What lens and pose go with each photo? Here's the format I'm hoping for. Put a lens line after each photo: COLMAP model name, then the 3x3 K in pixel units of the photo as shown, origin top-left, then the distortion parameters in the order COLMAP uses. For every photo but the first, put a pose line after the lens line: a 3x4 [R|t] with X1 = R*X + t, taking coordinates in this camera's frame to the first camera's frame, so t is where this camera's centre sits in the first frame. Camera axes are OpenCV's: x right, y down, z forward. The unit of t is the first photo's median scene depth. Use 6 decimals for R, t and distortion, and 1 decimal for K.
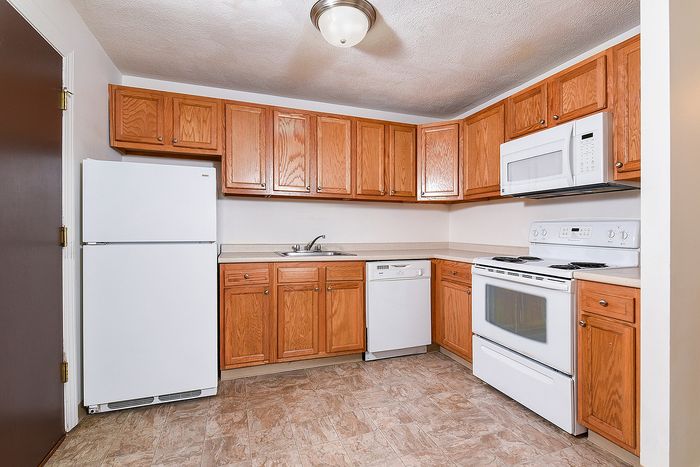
lens RADIAL K [[323.3, 0, 347.8], [0, 323.3, 230.7], [0, 0, 1]] dist [0.006013, -0.001988]
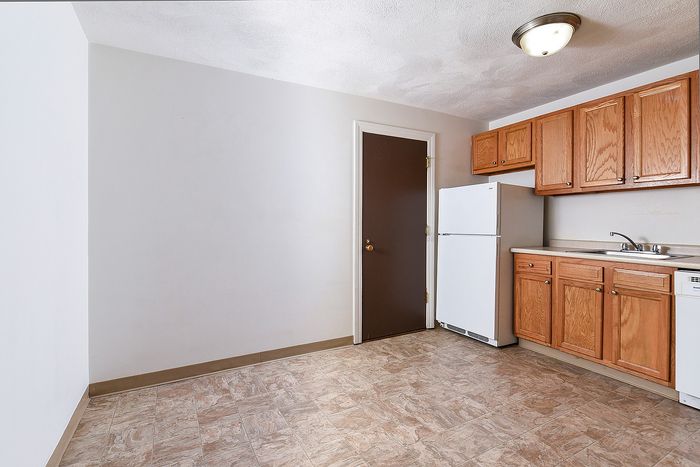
lens RADIAL K [[323.3, 0, 345.2], [0, 323.3, 230.5], [0, 0, 1]] dist [0.006013, -0.001988]
pose [[0.160371, 0.010179, -0.987004, 0.739164], [-0.000224, 0.999947, 0.010276, -0.001418], [0.987057, -0.001426, 0.160364, 0.127599]]
